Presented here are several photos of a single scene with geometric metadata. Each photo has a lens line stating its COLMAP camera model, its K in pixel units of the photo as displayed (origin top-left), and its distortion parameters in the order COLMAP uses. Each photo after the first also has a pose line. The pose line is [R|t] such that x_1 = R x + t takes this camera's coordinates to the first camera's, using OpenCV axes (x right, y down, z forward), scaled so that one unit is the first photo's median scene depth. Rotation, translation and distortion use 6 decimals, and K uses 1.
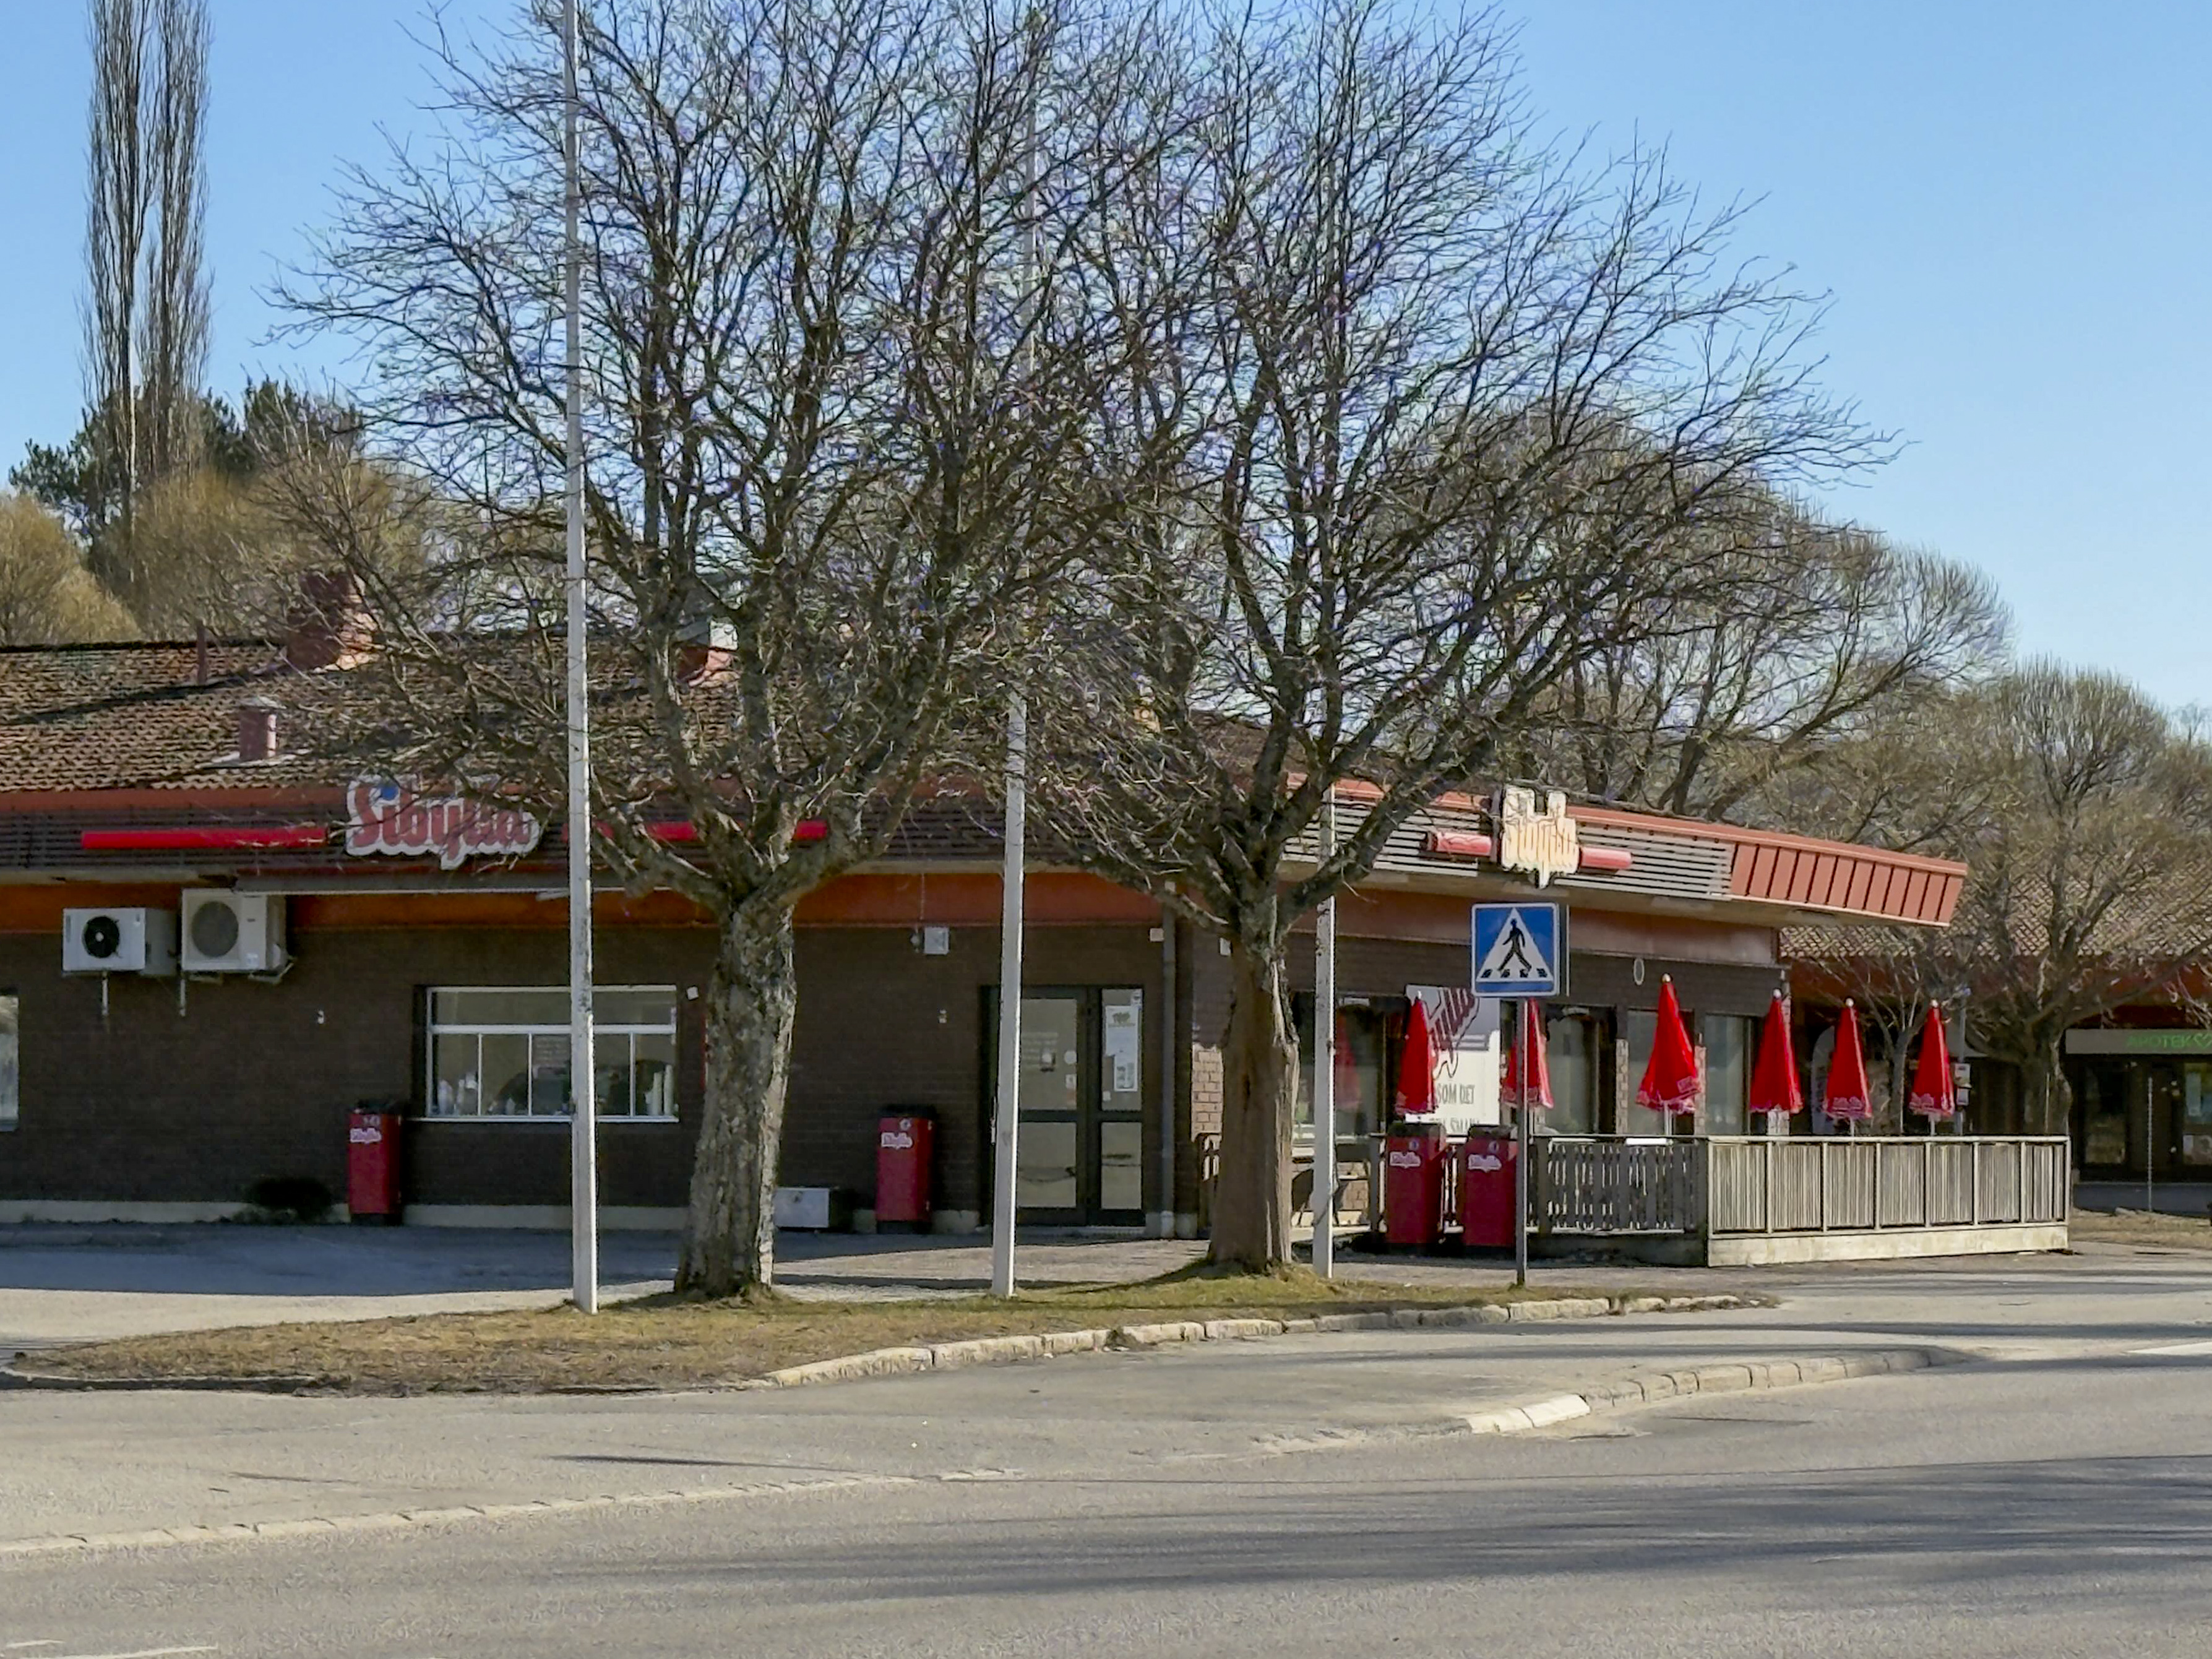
lens RADIAL K [[6595.9, 0, 1106.0], [0, 6595.9, 829.5], [0, 0, 1]] dist [-0.009593, -0.437581]
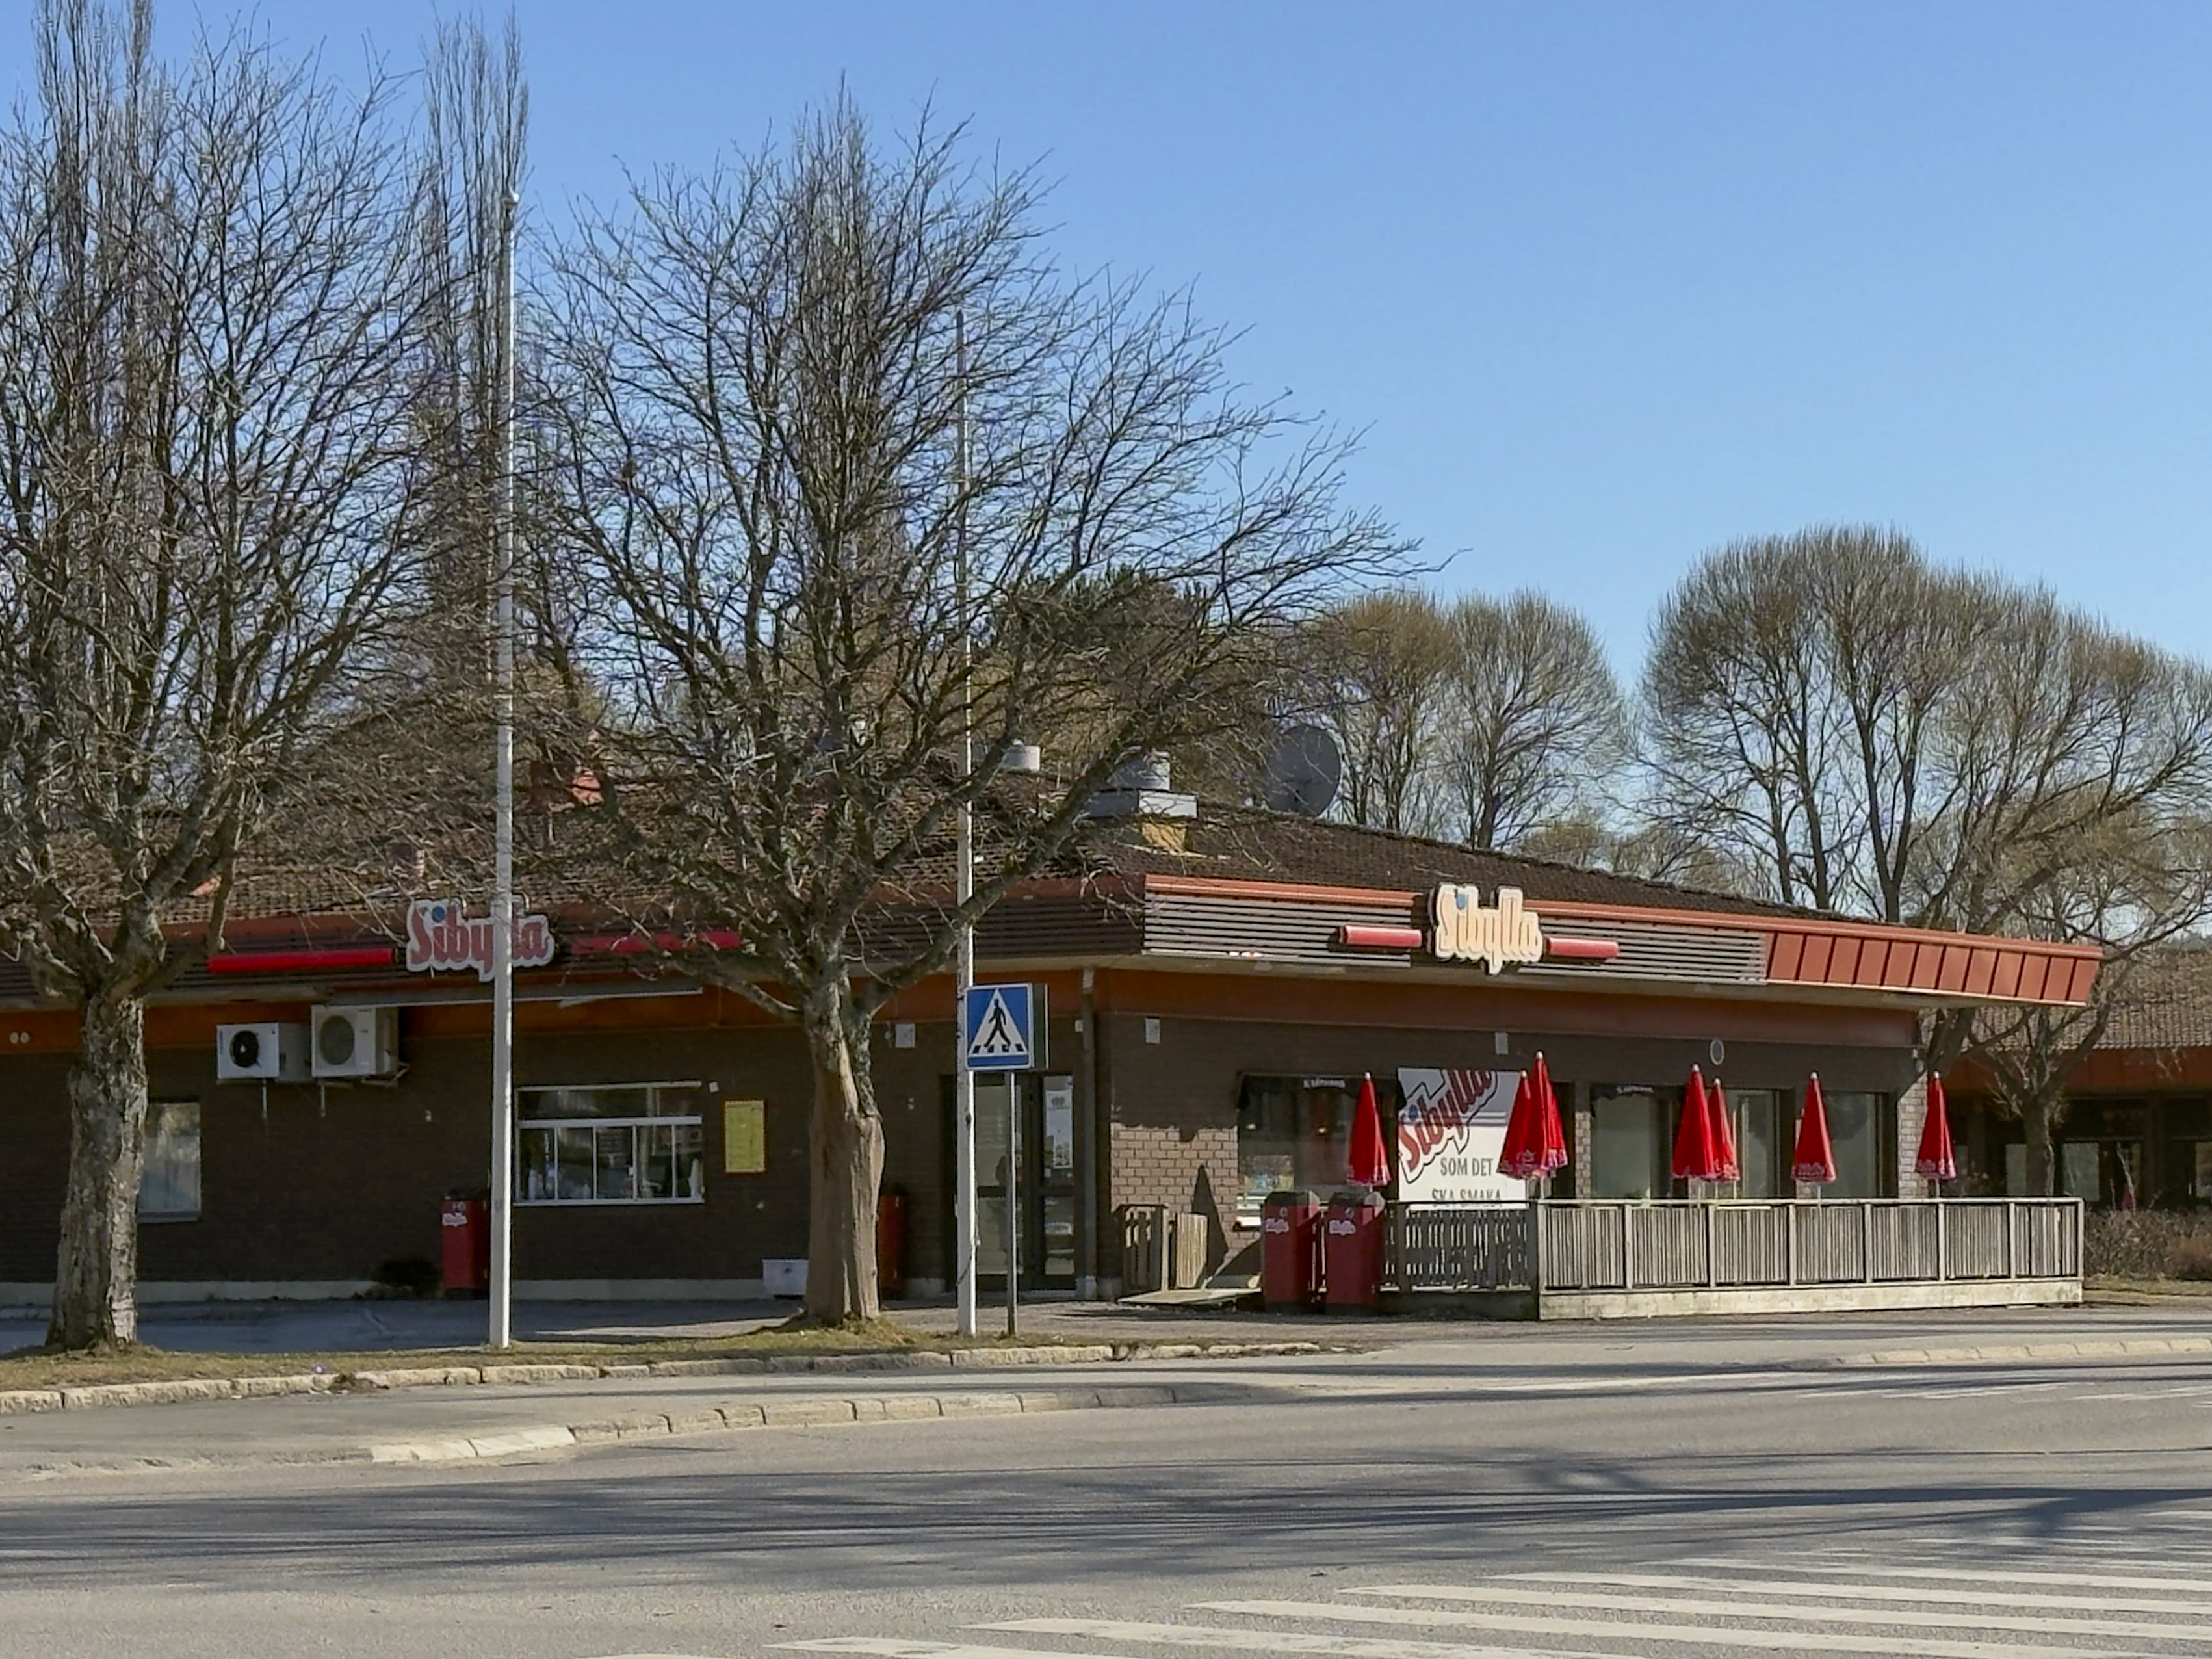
lens RADIAL K [[5853.7, 0, 1106.0], [0, 5853.7, 829.5], [0, 0, 1]] dist [-0.011025, 0.546444]
pose [[0.977574, -0.029246, -0.208552, 0.213057], [0.024466, 0.999376, -0.025466, 0.008038], [0.209166, 0.019793, 0.977680, 0.041105]]
